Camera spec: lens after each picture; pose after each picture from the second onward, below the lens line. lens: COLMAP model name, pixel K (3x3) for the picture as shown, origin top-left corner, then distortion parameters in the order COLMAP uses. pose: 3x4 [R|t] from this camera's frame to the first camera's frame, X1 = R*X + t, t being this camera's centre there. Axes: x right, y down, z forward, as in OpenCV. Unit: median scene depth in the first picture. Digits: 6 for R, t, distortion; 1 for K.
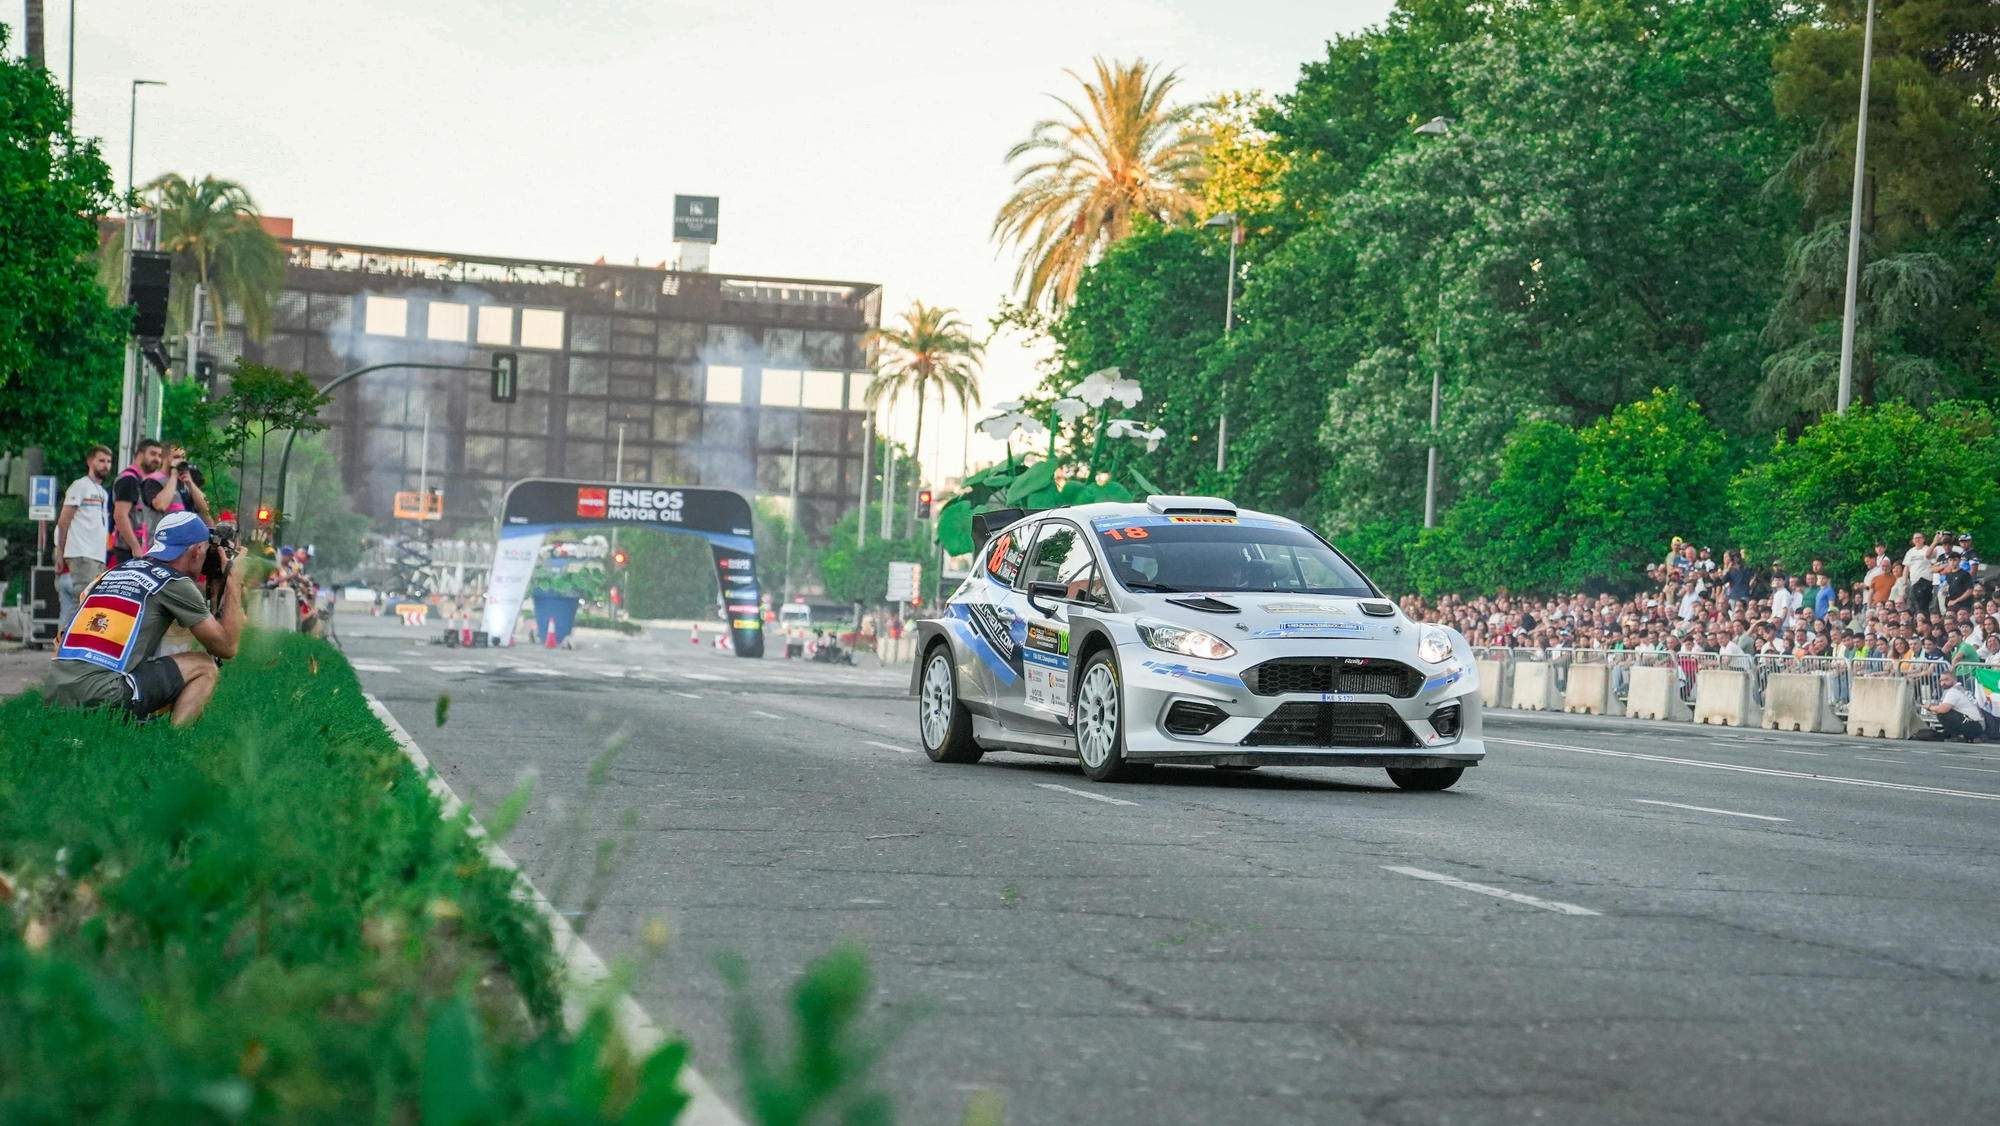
lens RADIAL K [[4571.2, 0, 1046.1], [0, 4571.2, 616.2], [0, 0, 1]] dist [0.284215, 0.402765]
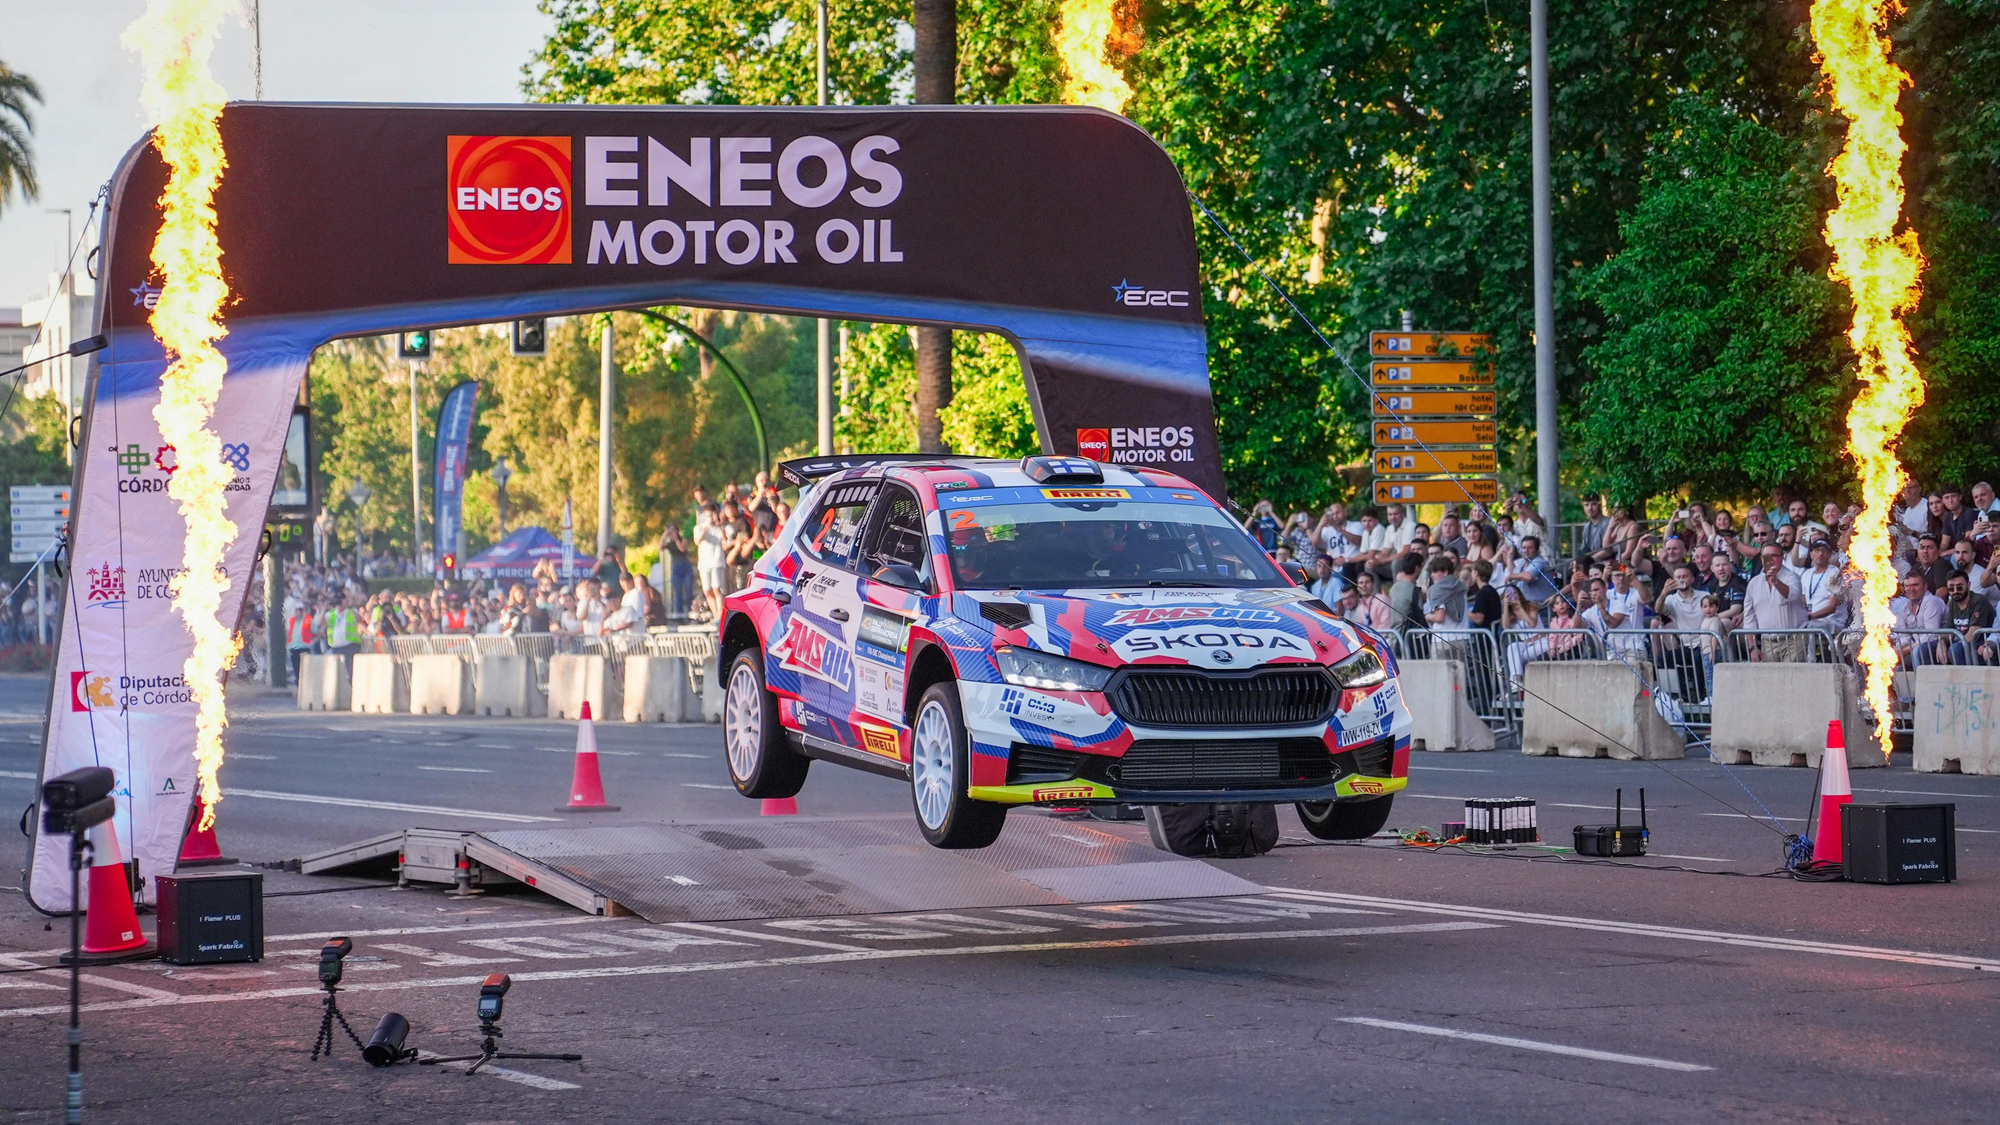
lens RADIAL K [[5707.7, 0, 997.3], [0, 5707.7, 558.3], [0, 0, 1]] dist [0.237596, 1.680556]
pose [[0.972381, -0.070301, 0.222558, -0.125475], [0.069008, 0.997523, 0.013592, -0.009249], [-0.222963, 0.002142, 0.974825, 0.669614]]
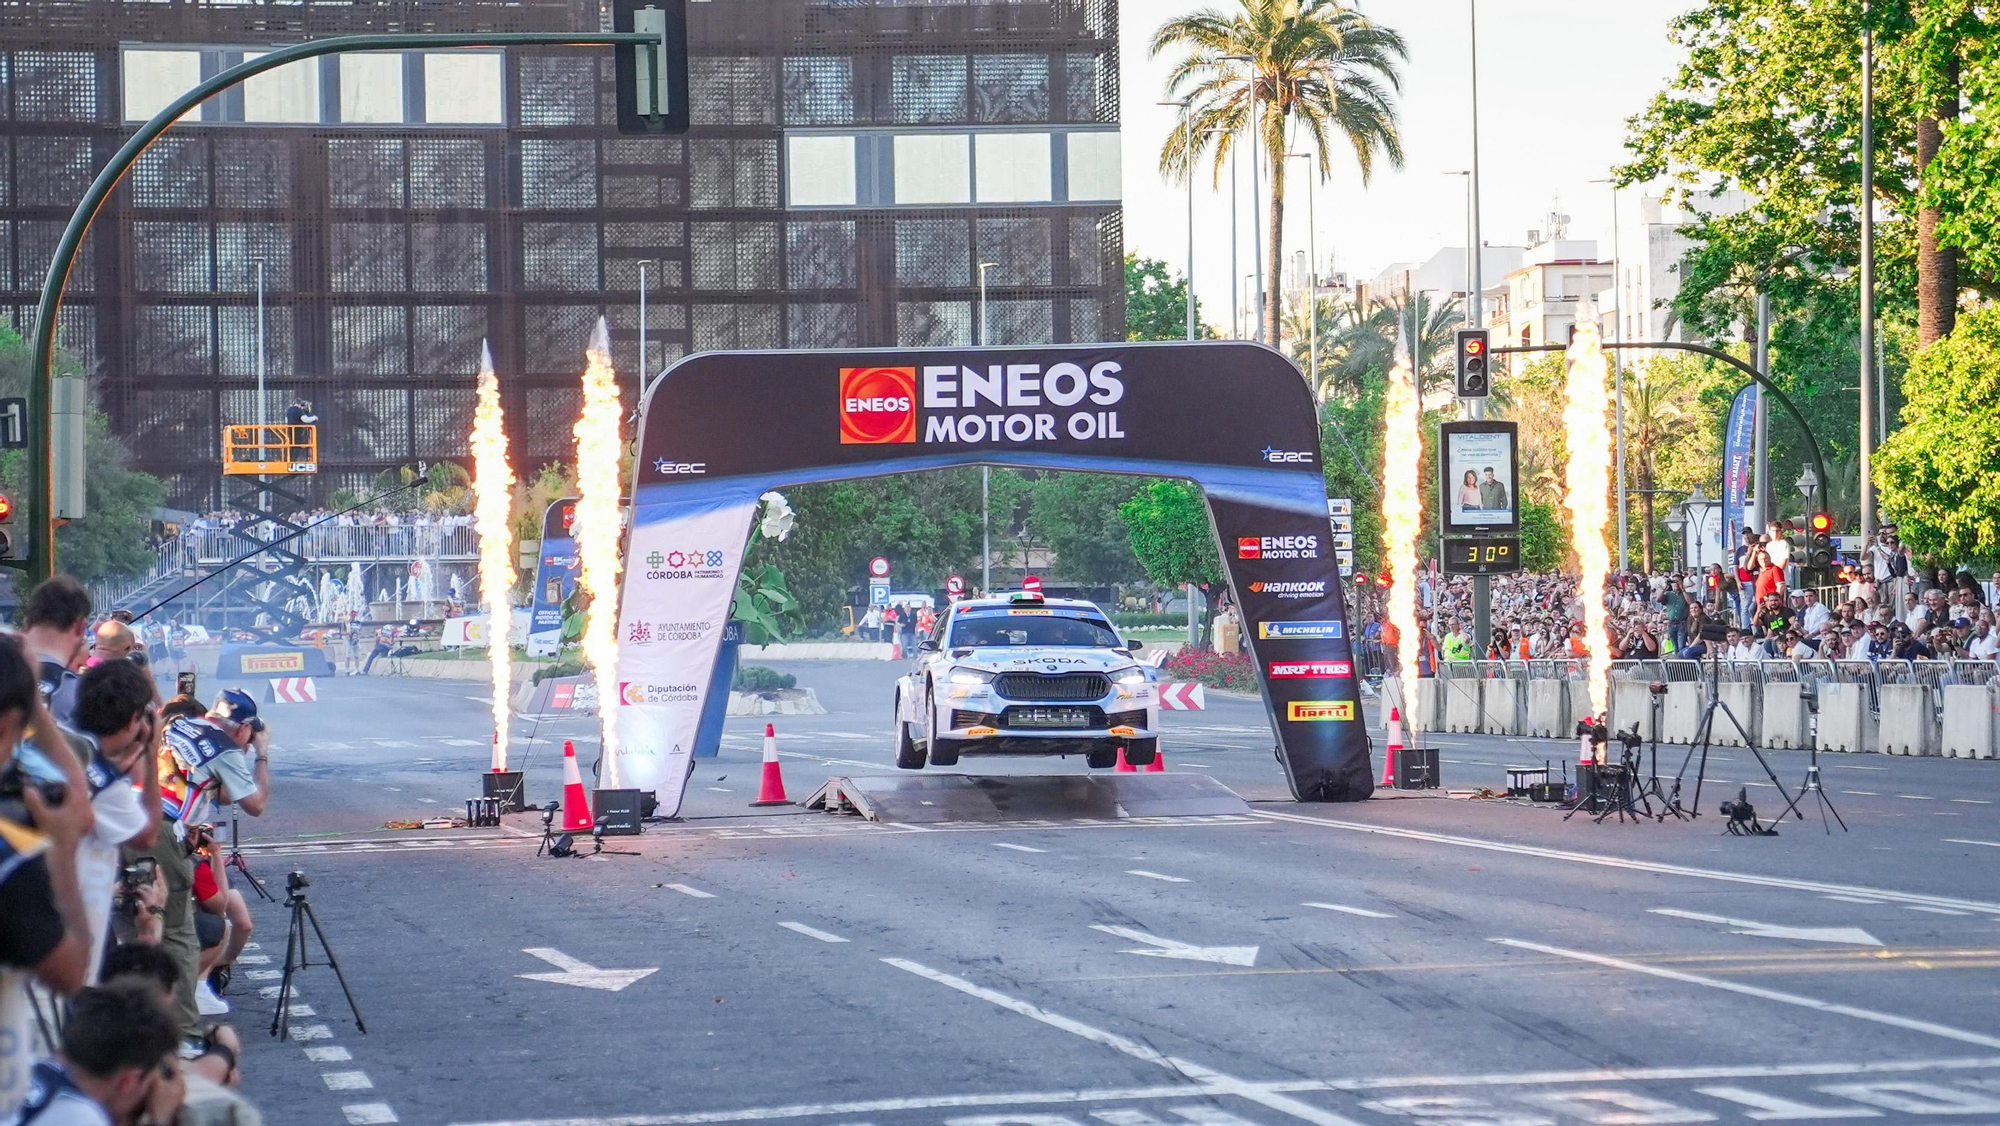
lens RADIAL K [[7912.3, 0, 977.7], [0, 7912.3, 683.0], [0, 0, 1]] dist [0.248108, 1.342611]
pose [[0.996840, -0.068064, -0.040945, -0.061173], [0.068614, 0.997569, 0.012164, -0.009090], [0.040017, -0.014935, 0.999087, 0.342461]]
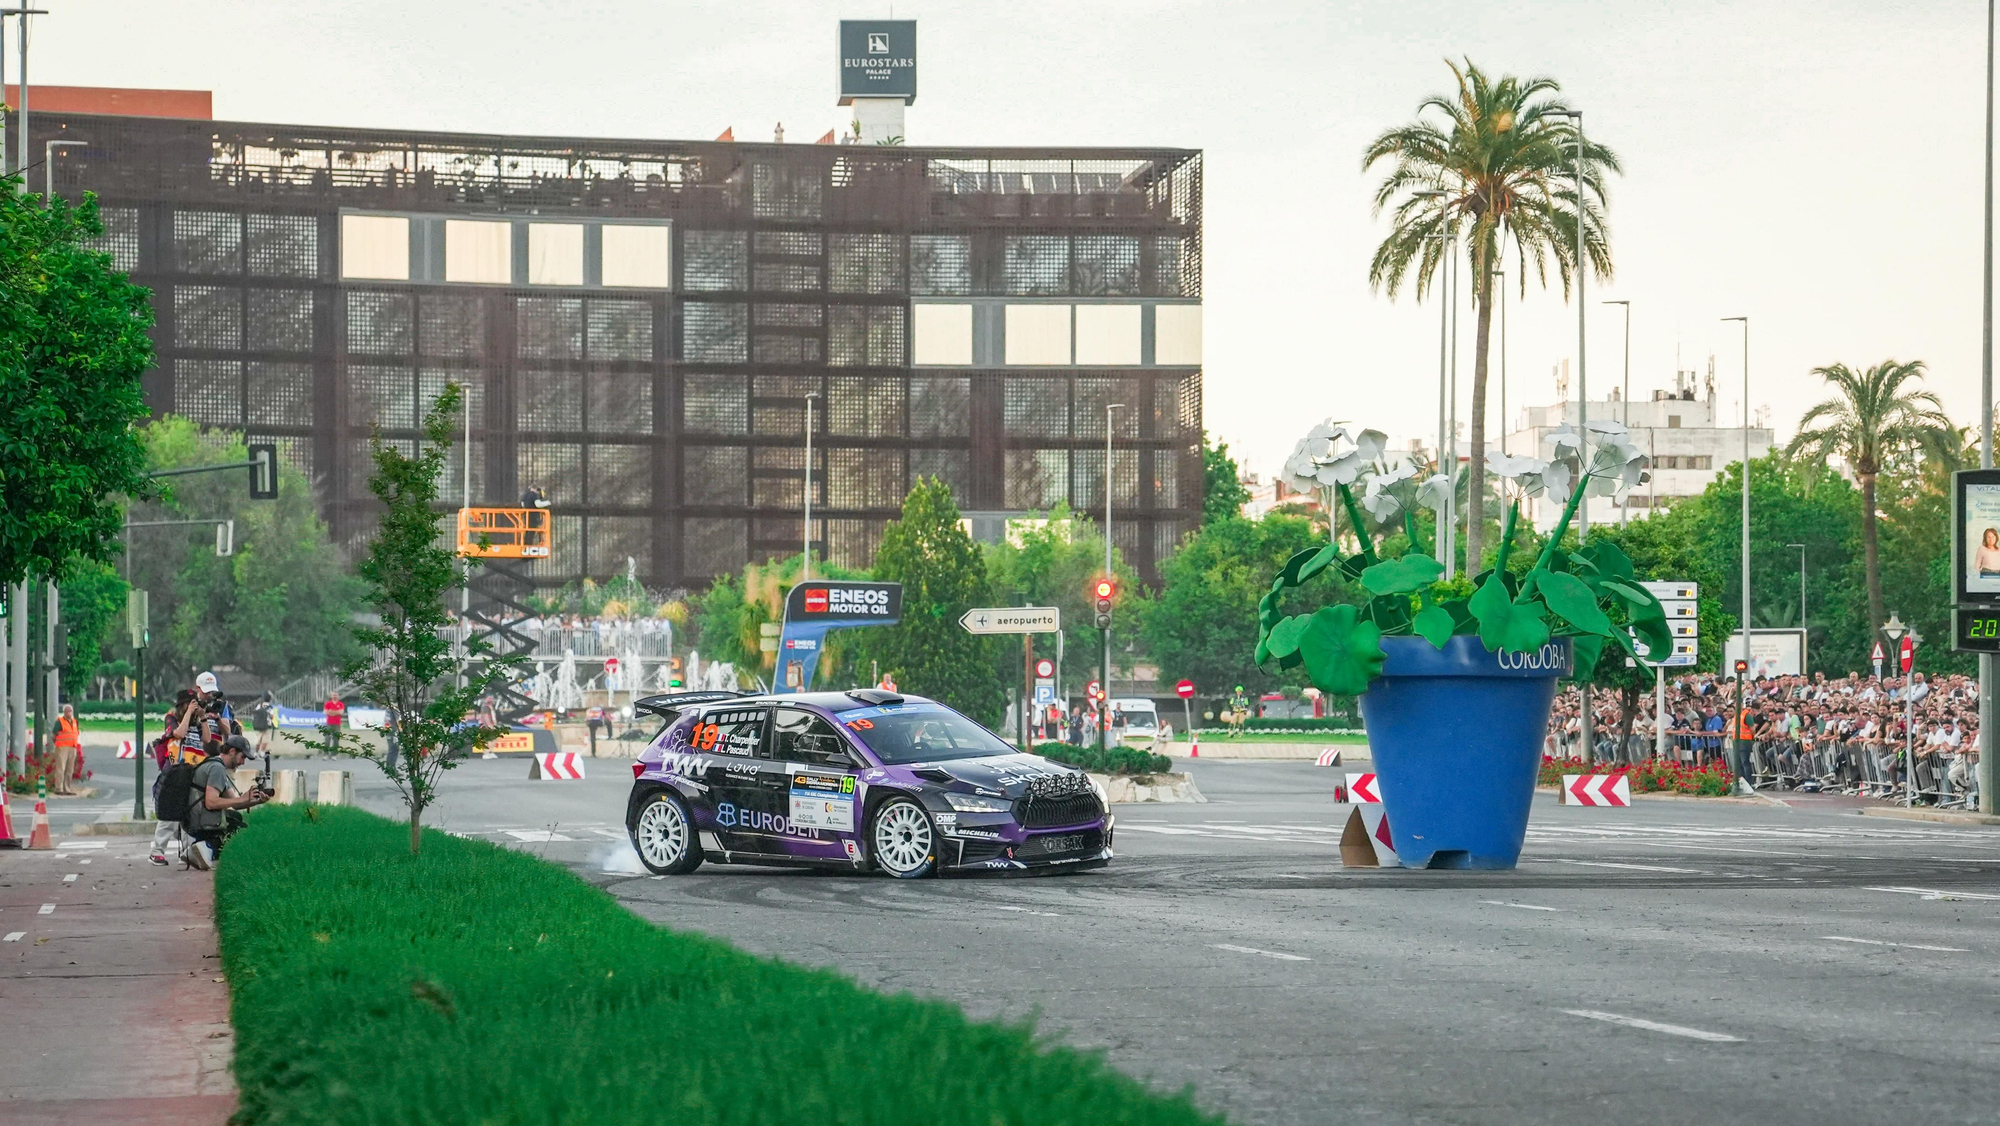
lens RADIAL K [[5533.7, 0, 869.1], [0, 5533.7, 733.4], [0, 0, 1]] dist [0.308382, 0.003221]
pose [[0.997763, -0.049598, -0.044812, -0.149937], [0.049758, 0.998758, 0.002476, -0.004030], [0.044633, -0.004700, 0.998992, 0.848301]]
